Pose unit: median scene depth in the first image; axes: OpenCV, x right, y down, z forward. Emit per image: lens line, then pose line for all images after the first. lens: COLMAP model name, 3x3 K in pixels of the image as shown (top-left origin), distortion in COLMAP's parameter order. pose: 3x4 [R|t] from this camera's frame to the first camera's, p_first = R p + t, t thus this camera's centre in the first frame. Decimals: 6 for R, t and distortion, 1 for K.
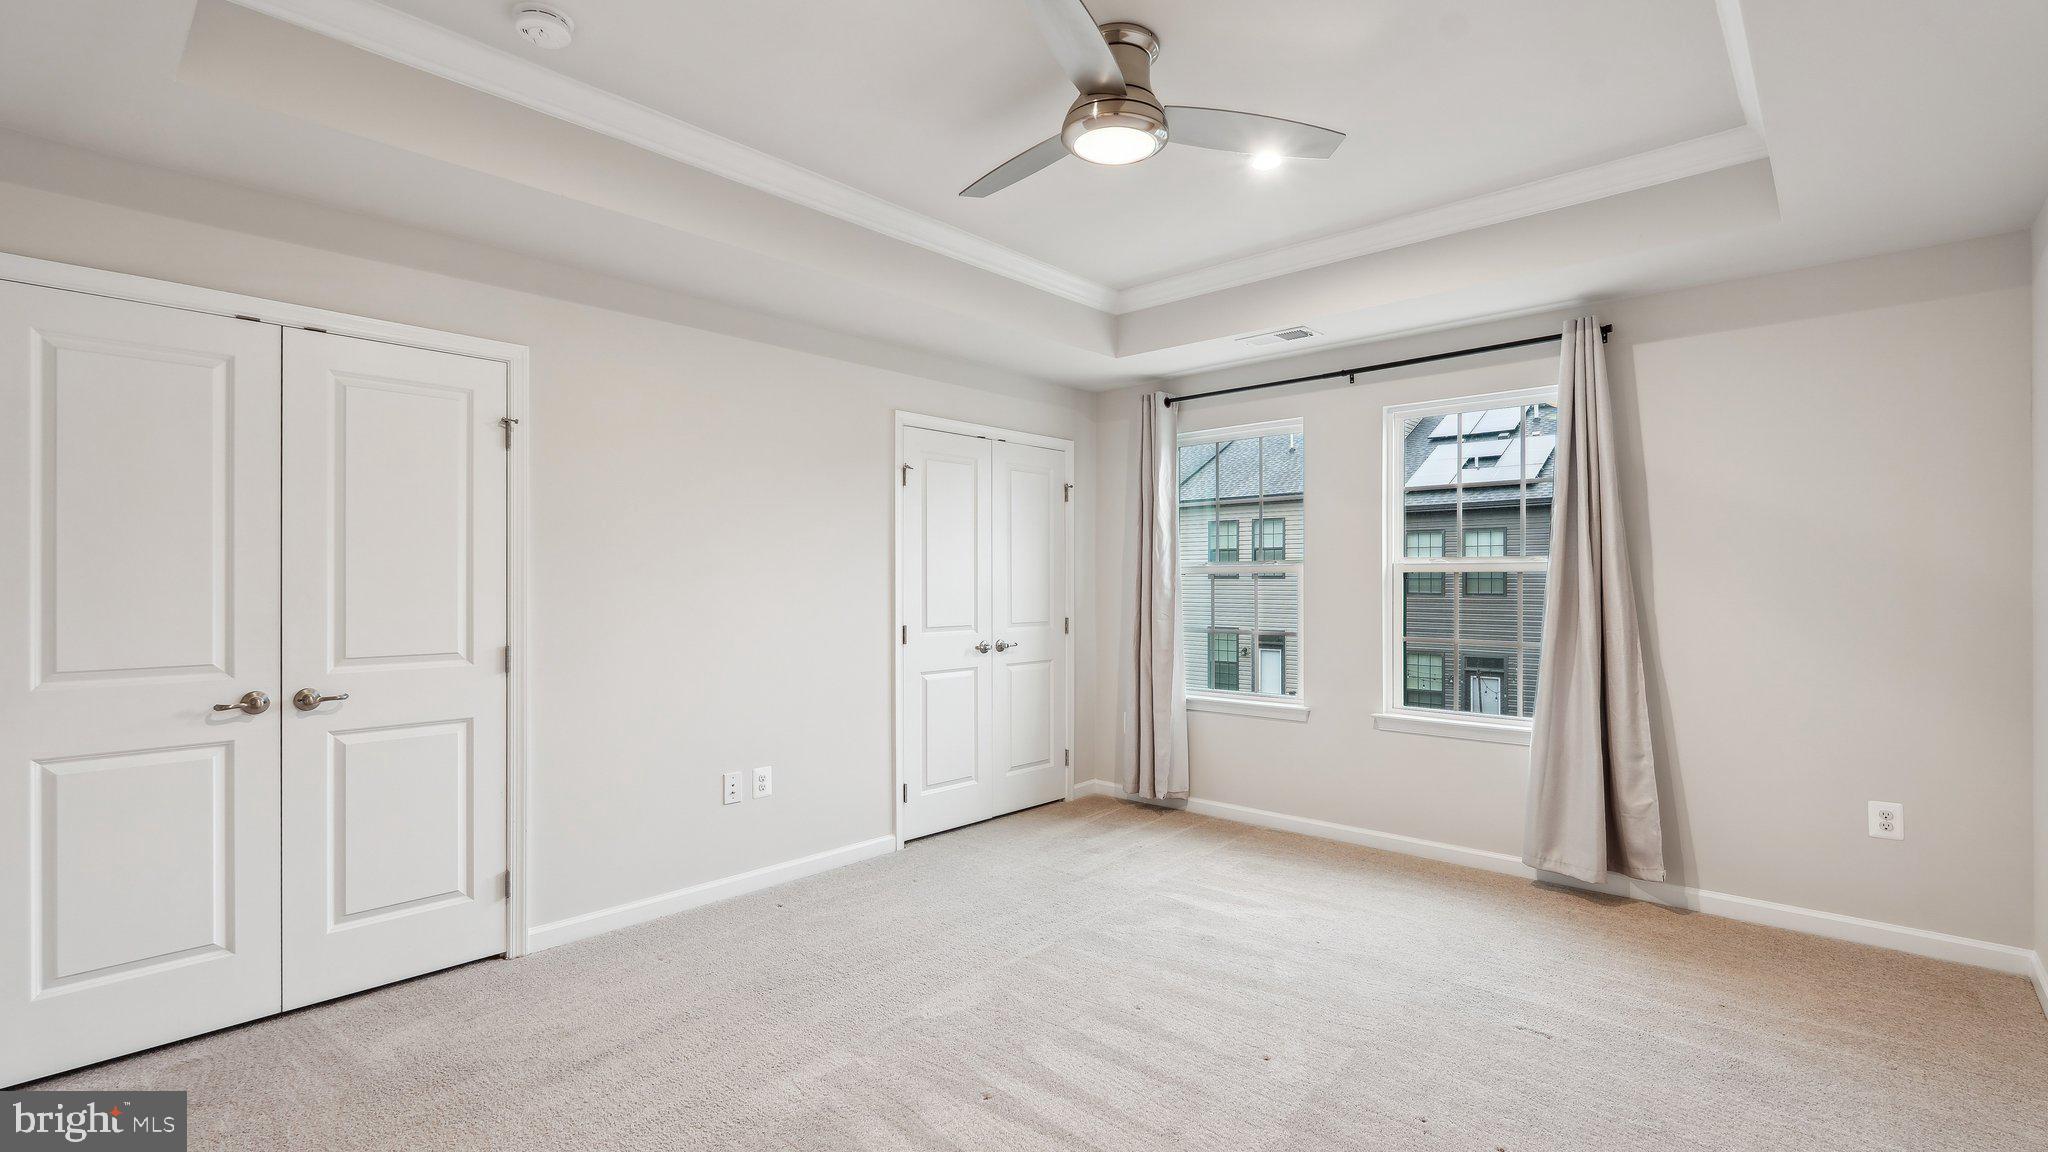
lens RADIAL K [[920.2, 0, 1030.0], [0, 920.2, 588.4], [0, 0, 1]] dist [-0.003135, 0.001525]
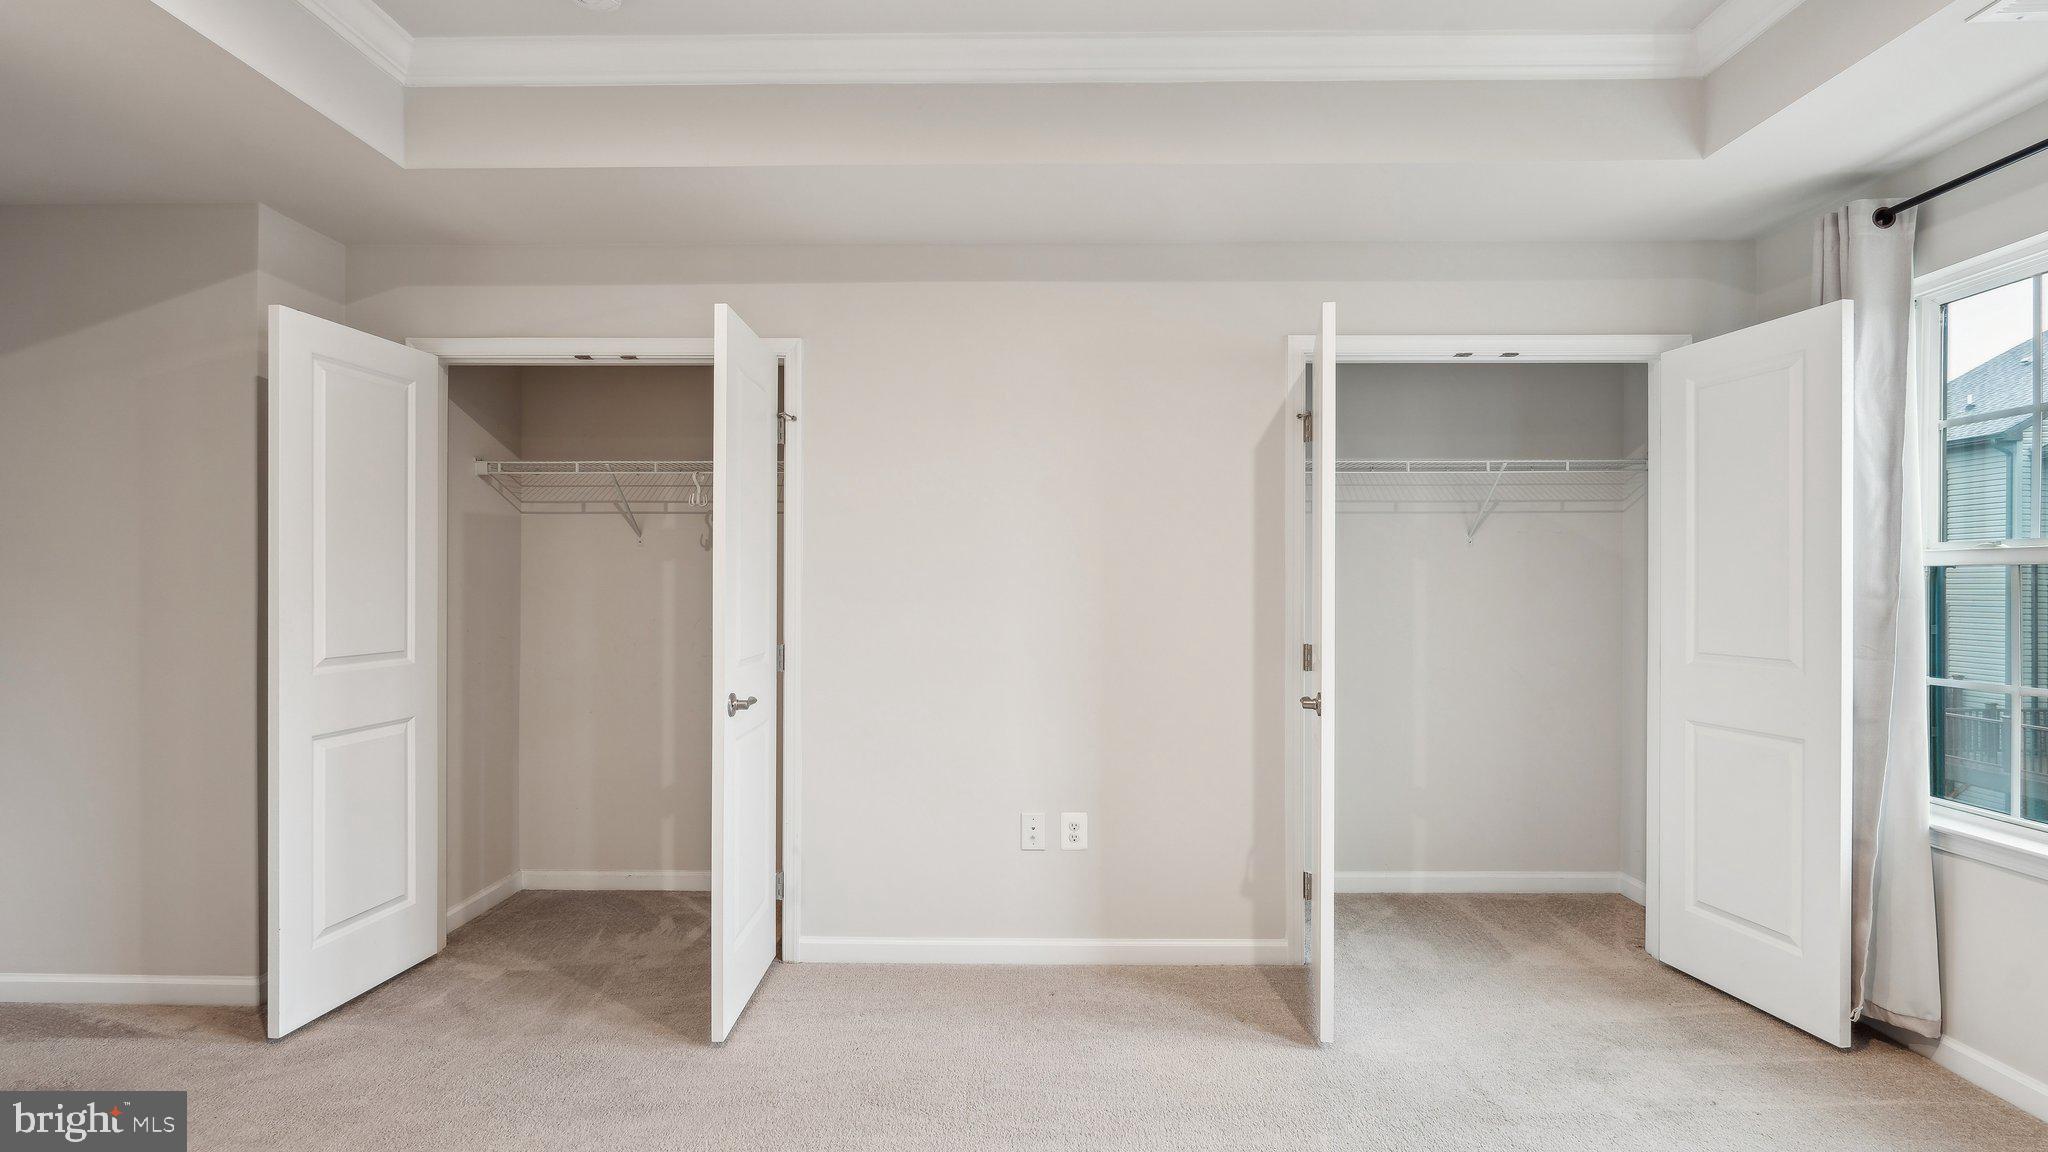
lens RADIAL K [[1005.5, 0, 1018.5], [0, 1005.5, 574.5], [0, 0, 1]] dist [0.006403, -0.000989]
pose [[0.663106, 0.001803, -0.748524, 0.272168], [-0.008301, 0.999953, -0.004945, -0.004282], [0.748480, 0.009493, 0.663090, 0.325867]]
